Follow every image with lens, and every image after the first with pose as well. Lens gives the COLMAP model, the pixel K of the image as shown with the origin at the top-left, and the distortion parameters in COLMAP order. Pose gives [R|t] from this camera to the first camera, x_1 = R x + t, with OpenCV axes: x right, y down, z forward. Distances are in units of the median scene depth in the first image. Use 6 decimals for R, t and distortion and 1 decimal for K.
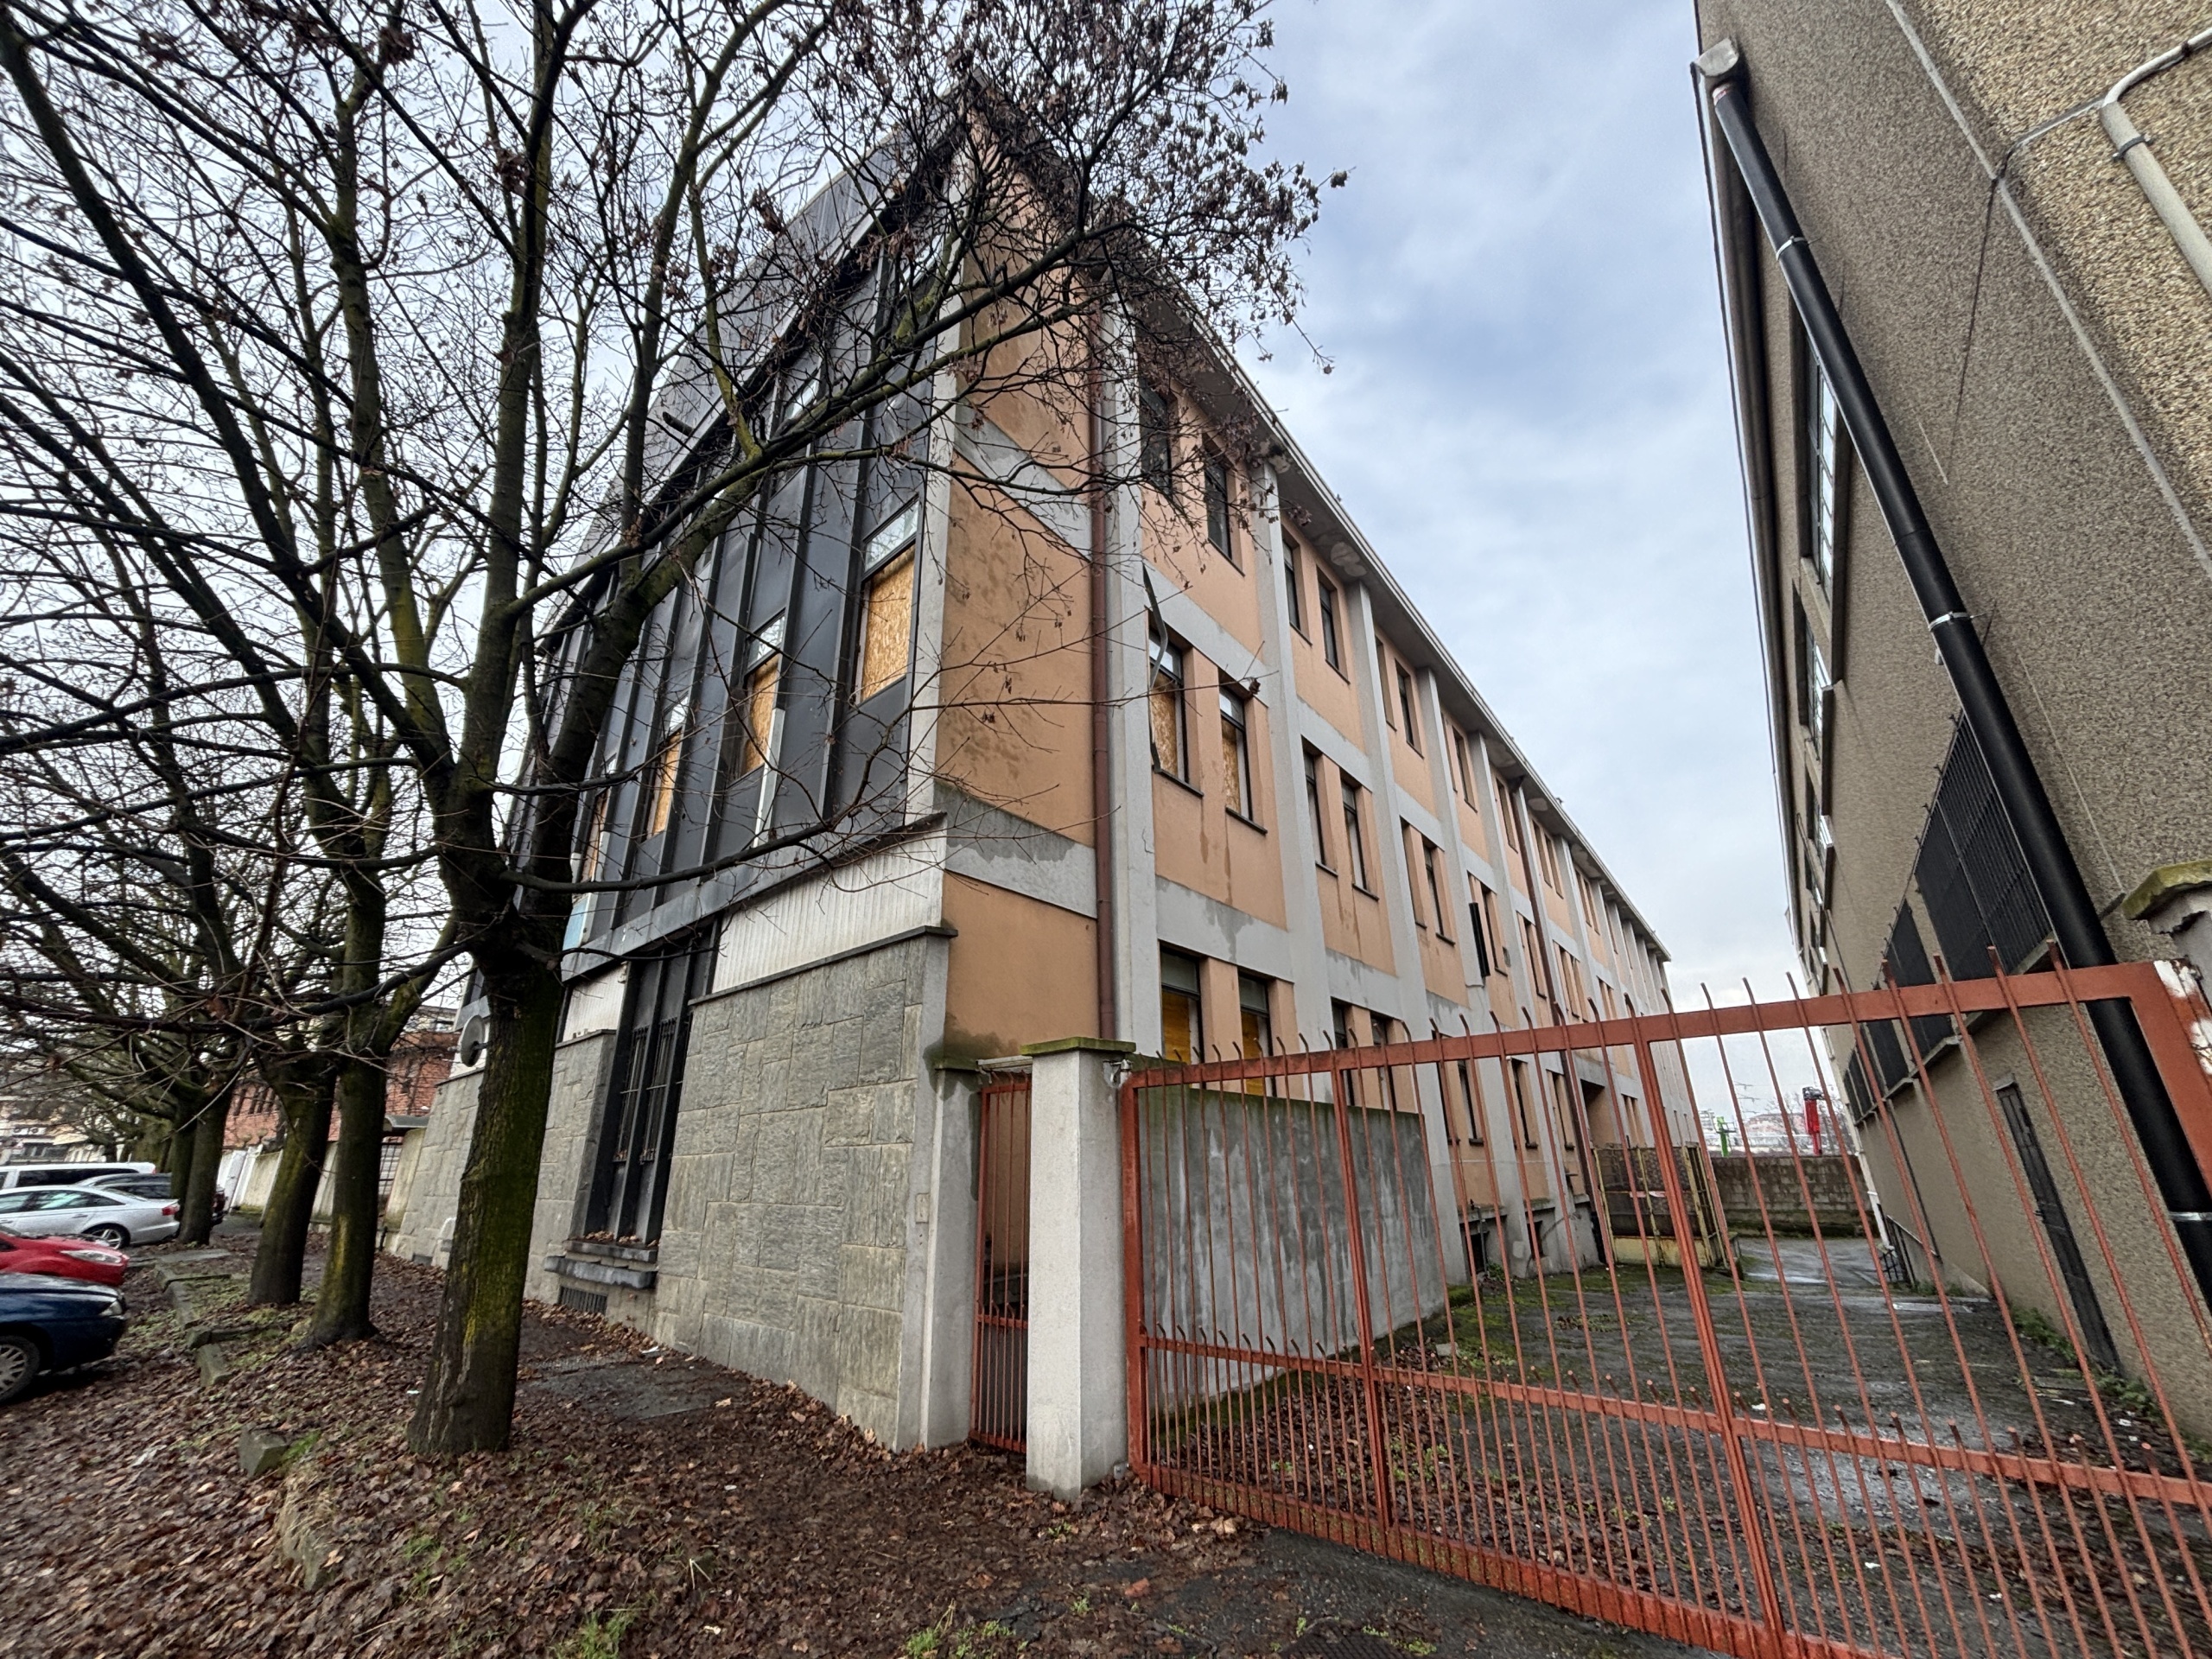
lens RADIAL K [[892.4, 0, 1107.0], [0, 892.4, 829.5], [0, 0, 1]] dist [0.000169, -0.000267]
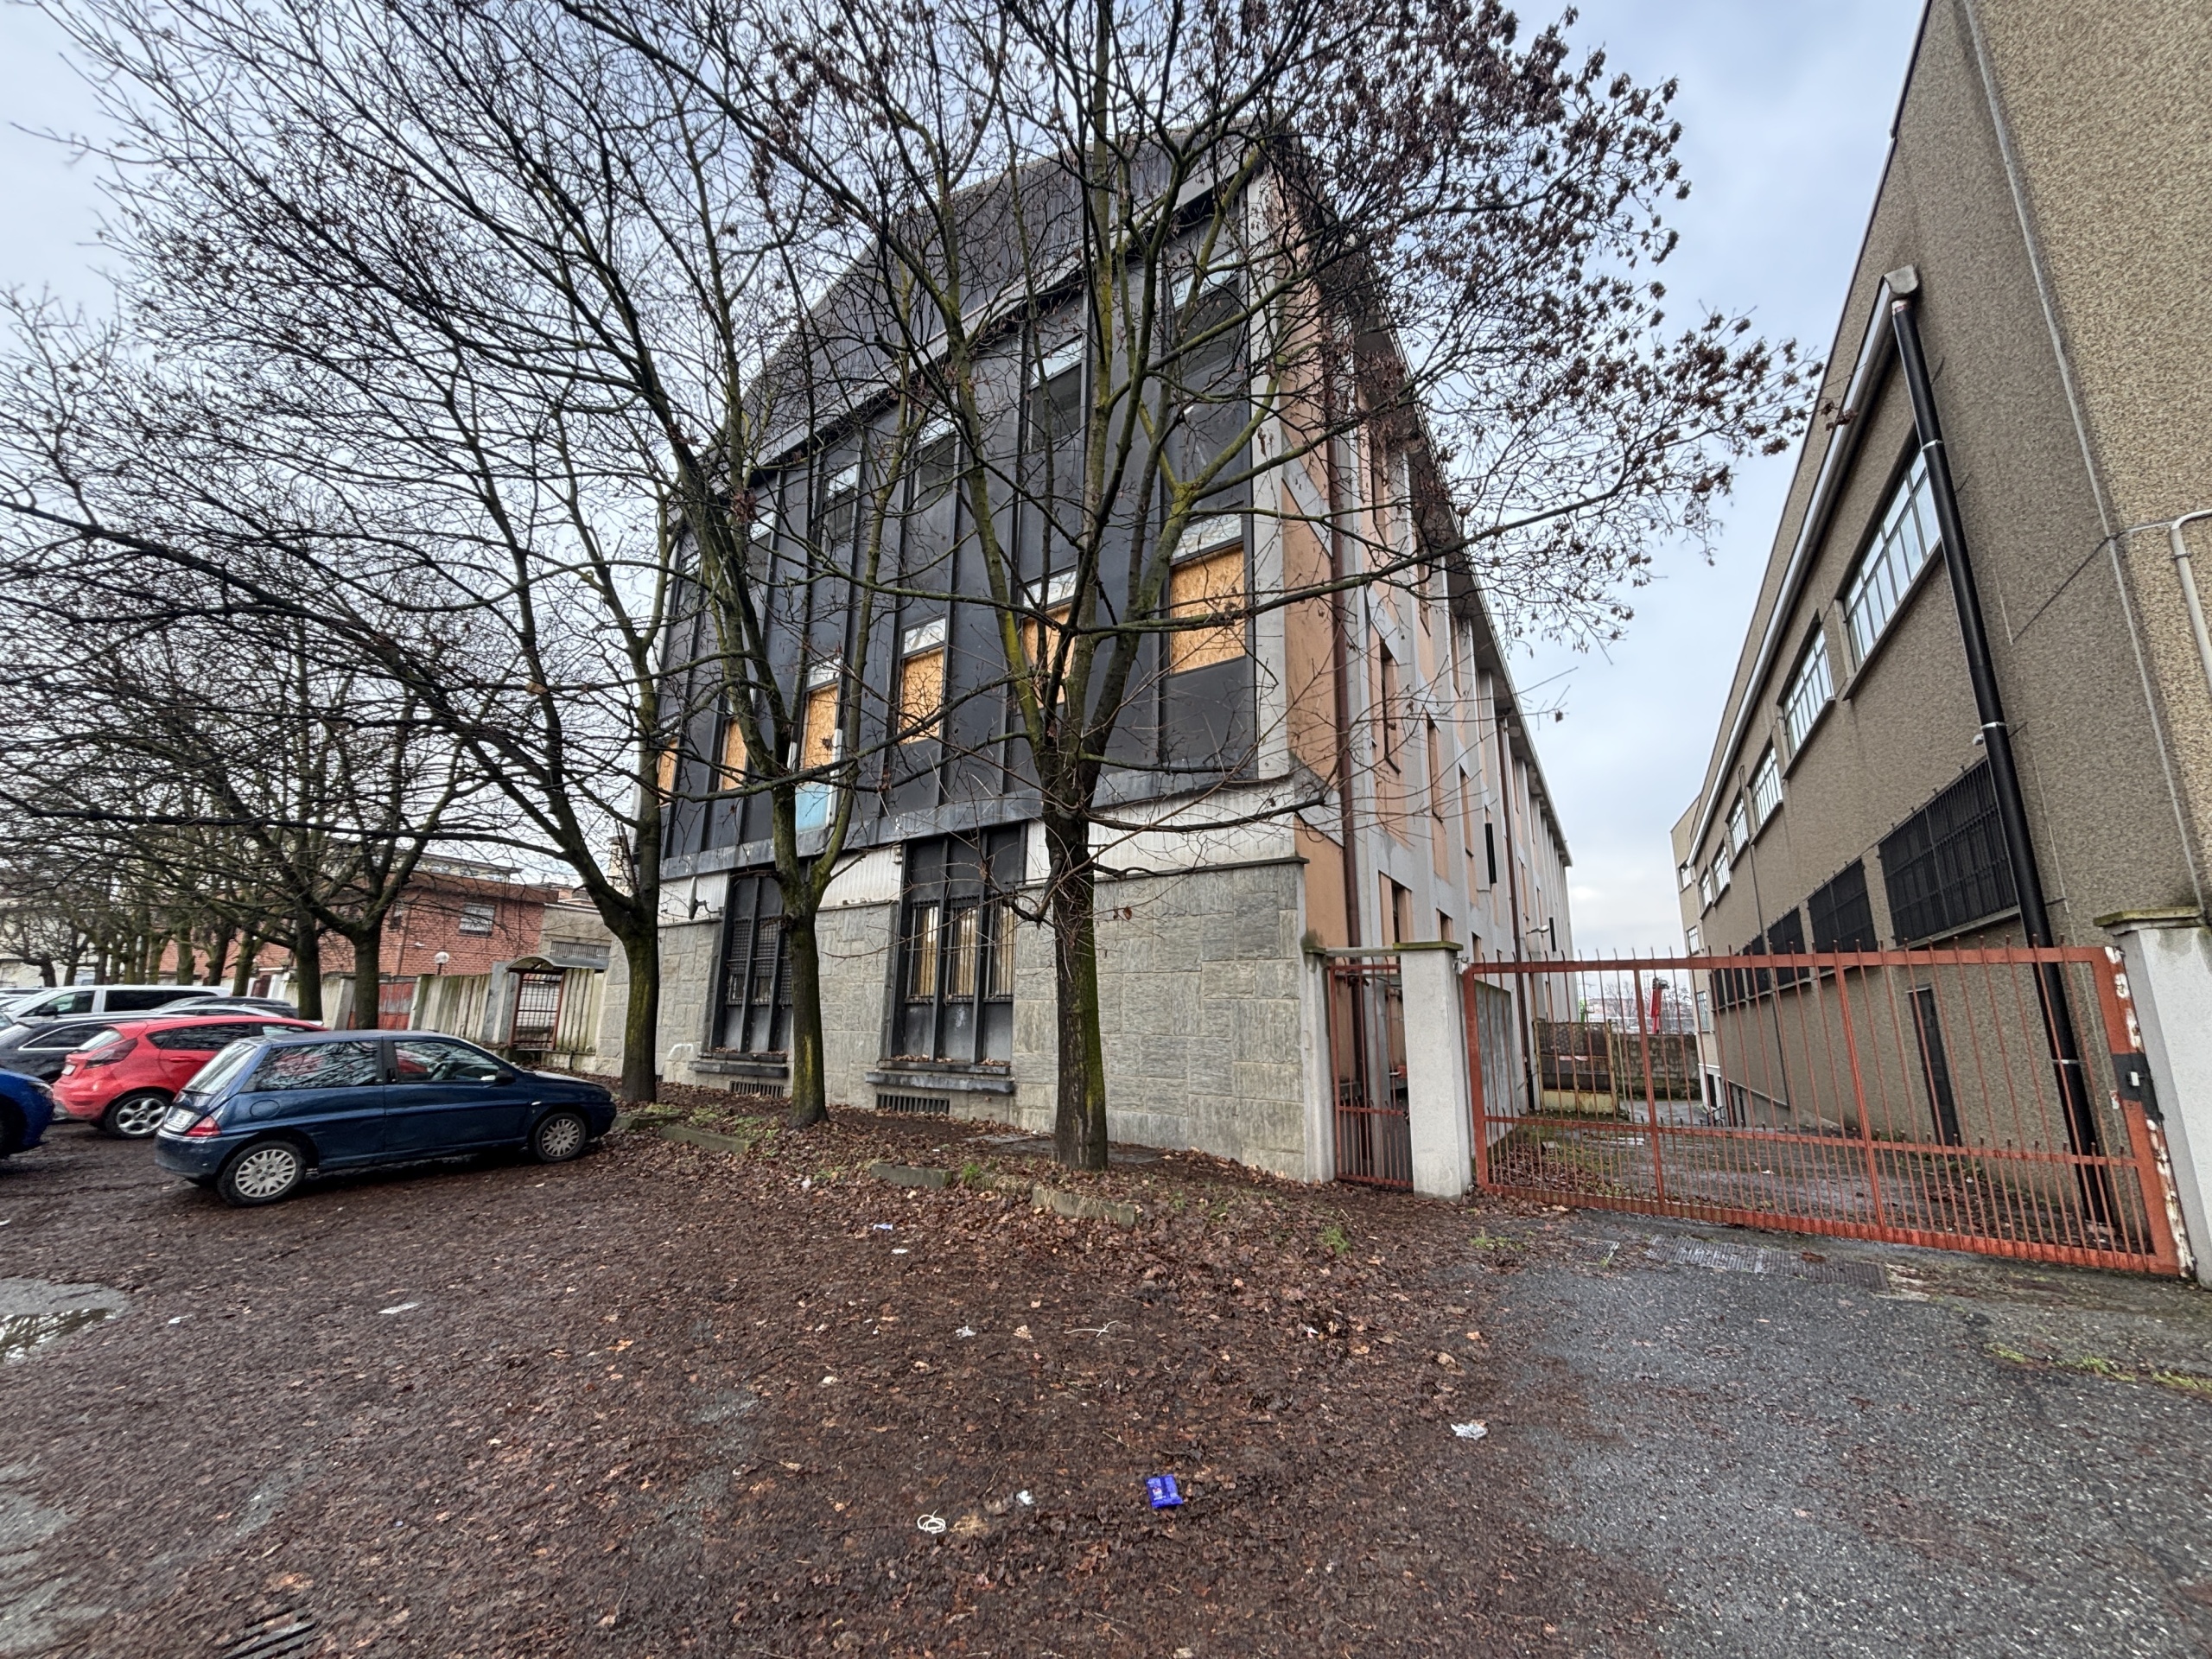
lens RADIAL K [[892.4, 0, 1106.6], [0, 892.4, 827.0], [0, 0, 1]] dist [0.000169, -0.000267]
pose [[0.991781, 0.060334, 0.112829, -0.659836], [-0.075872, 0.987392, 0.138925, -0.112768], [-0.103025, -0.146344, 0.983854, -0.376014]]
